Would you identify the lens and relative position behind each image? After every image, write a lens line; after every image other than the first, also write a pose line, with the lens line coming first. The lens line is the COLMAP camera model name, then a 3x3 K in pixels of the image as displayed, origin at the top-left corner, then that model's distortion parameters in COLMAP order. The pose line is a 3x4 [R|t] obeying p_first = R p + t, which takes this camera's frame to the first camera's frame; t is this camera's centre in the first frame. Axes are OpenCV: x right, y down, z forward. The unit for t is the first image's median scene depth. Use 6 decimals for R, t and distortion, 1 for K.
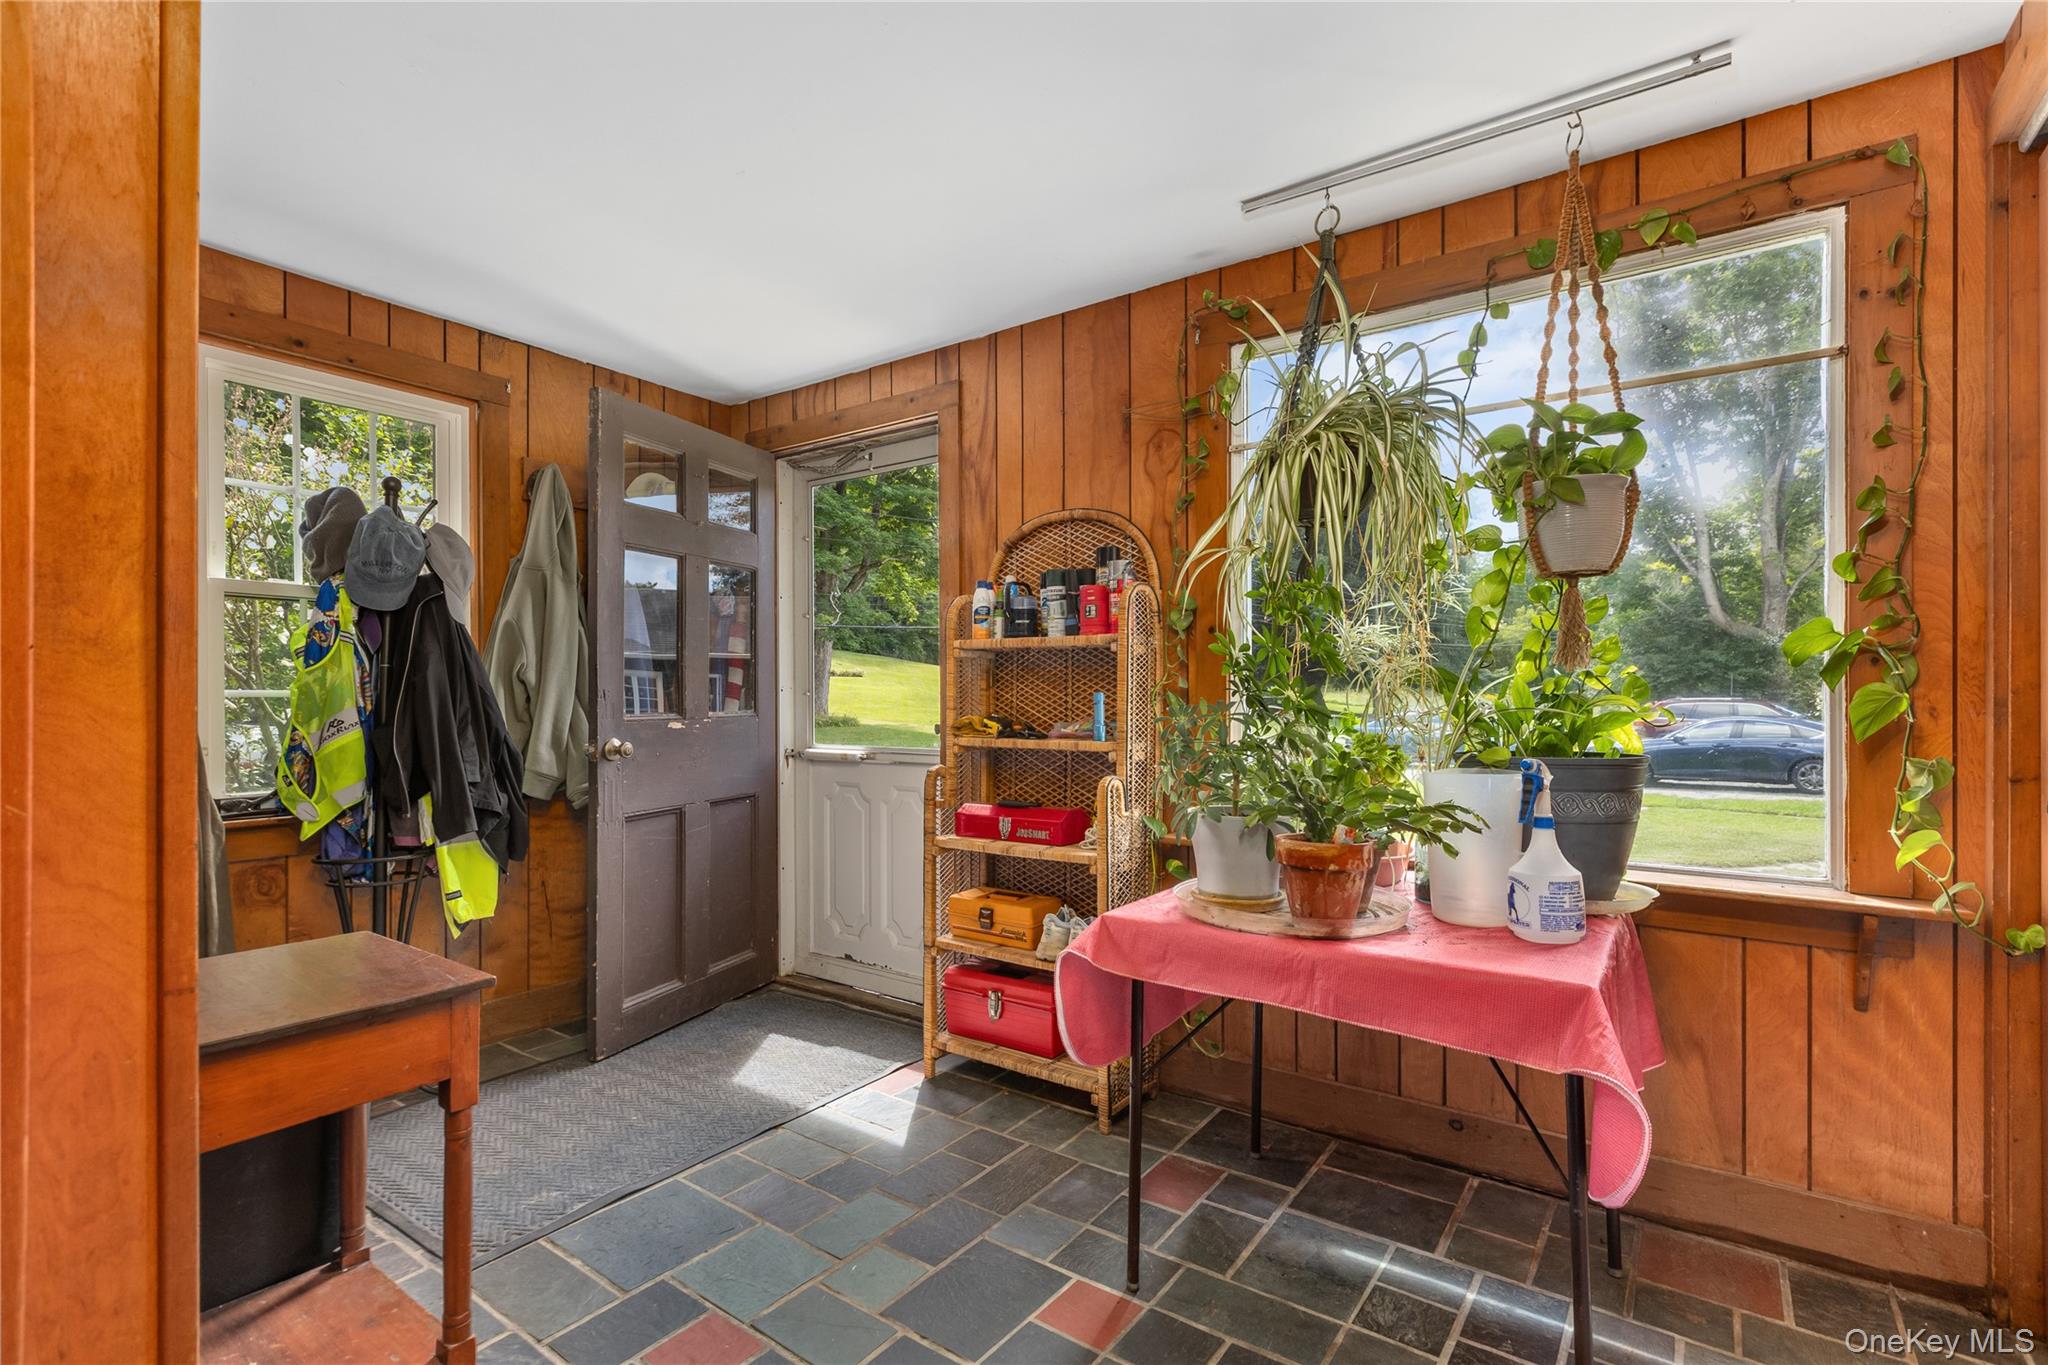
lens RADIAL K [[944.0, 0, 1018.5], [0, 944.0, 704.2], [0, 0, 1]] dist [0.004596, 0.000249]
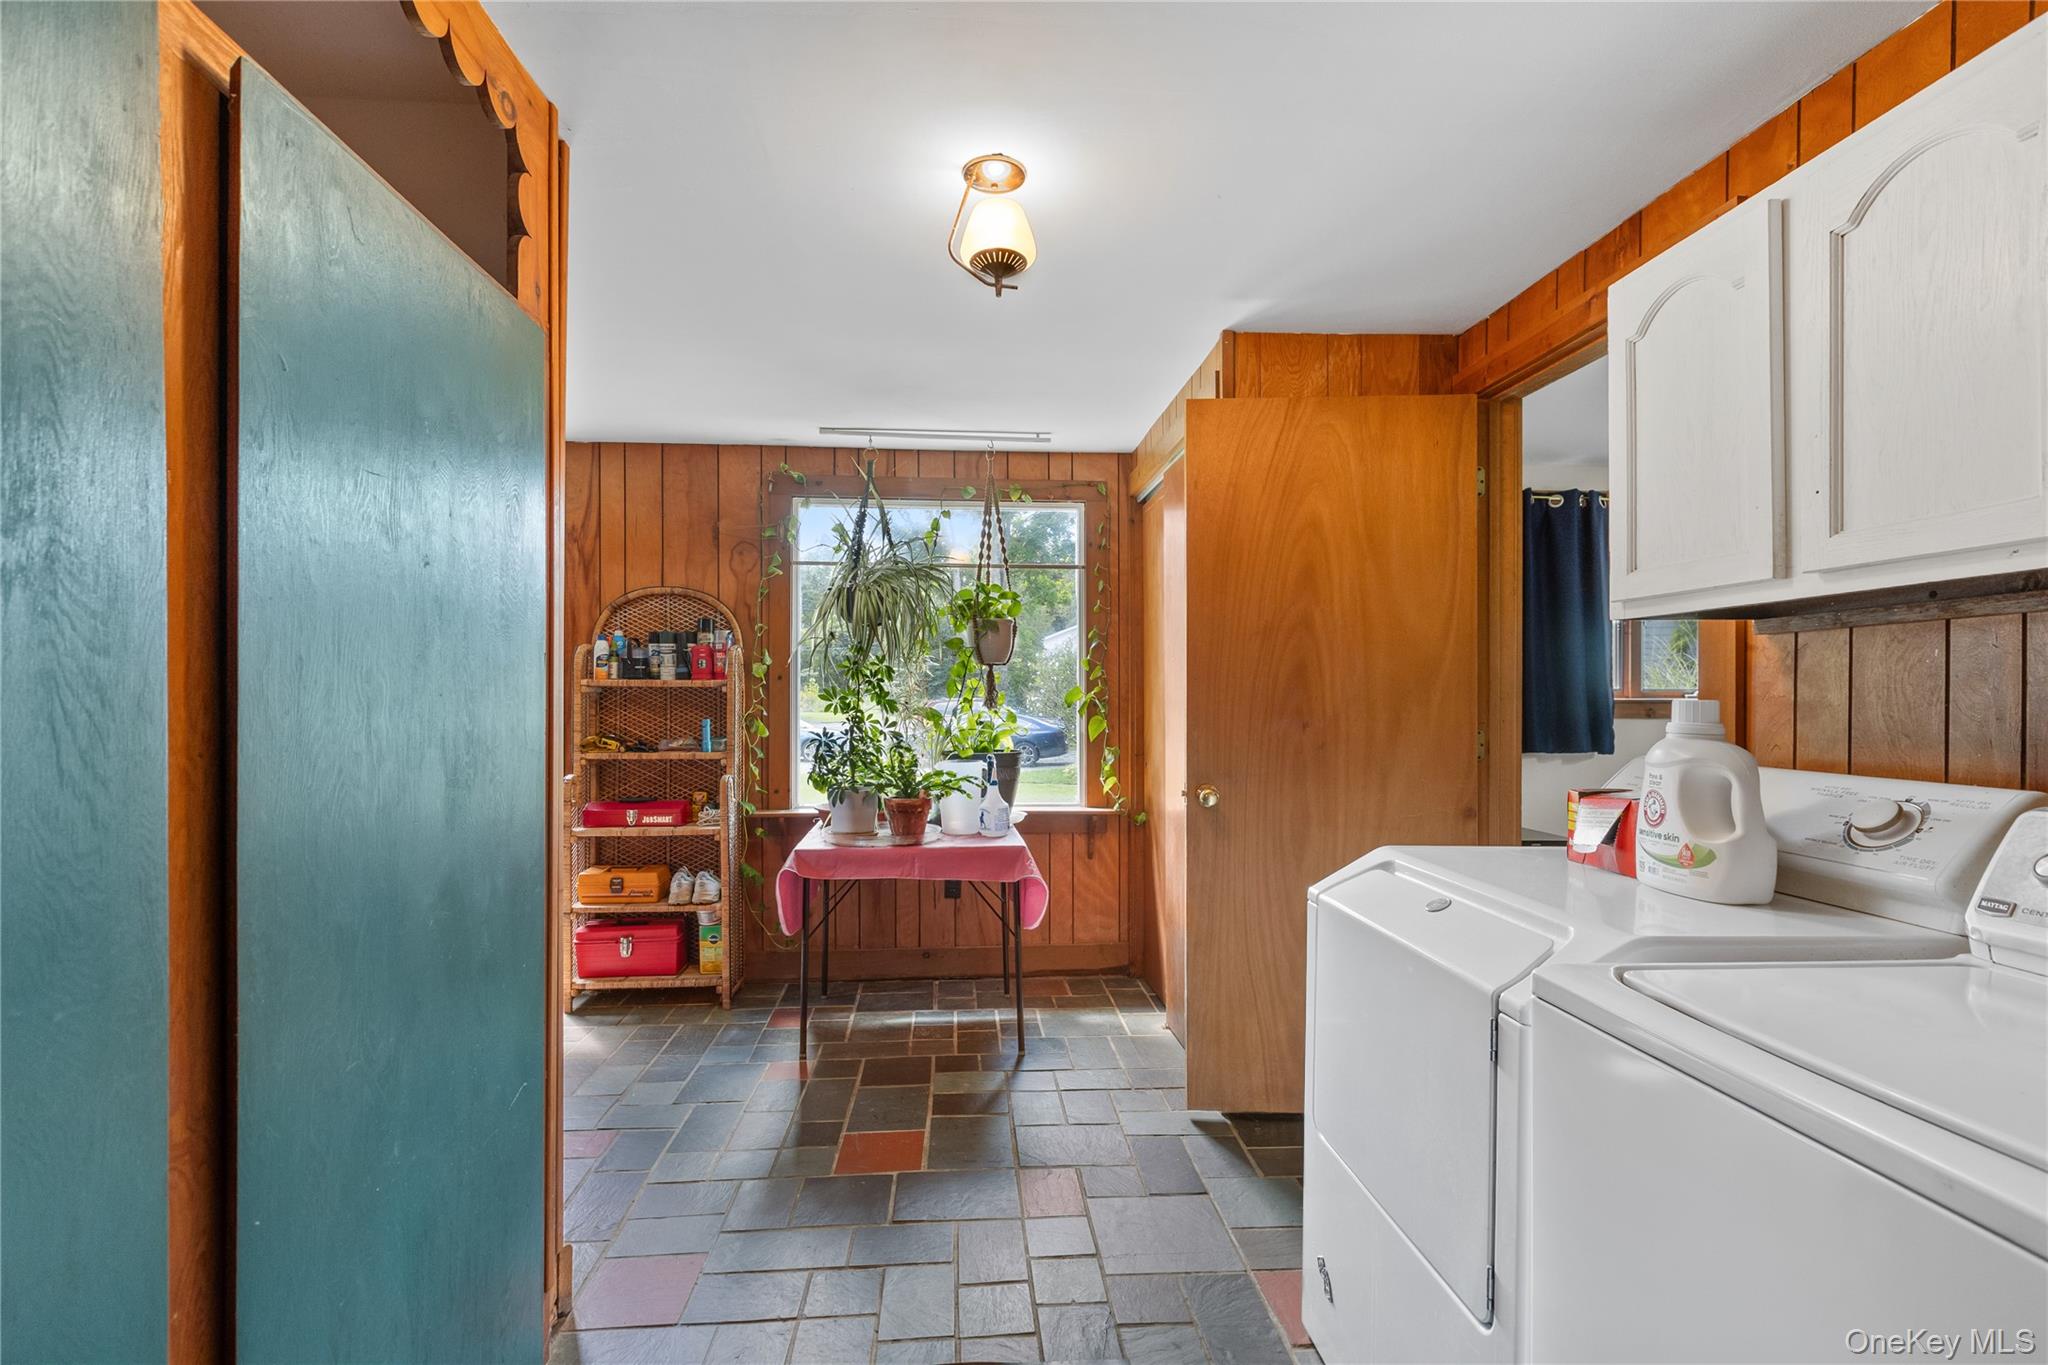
lens RADIAL K [[944.0, 0, 1018.5], [0, 944.0, 704.2], [0, 0, 1]] dist [0.004596, 0.000249]
pose [[0.762384, -0.005295, 0.647104, -0.516985], [0.002711, 0.999984, 0.004990, -0.043297], [-0.647120, -0.002050, 0.762386, -0.450122]]
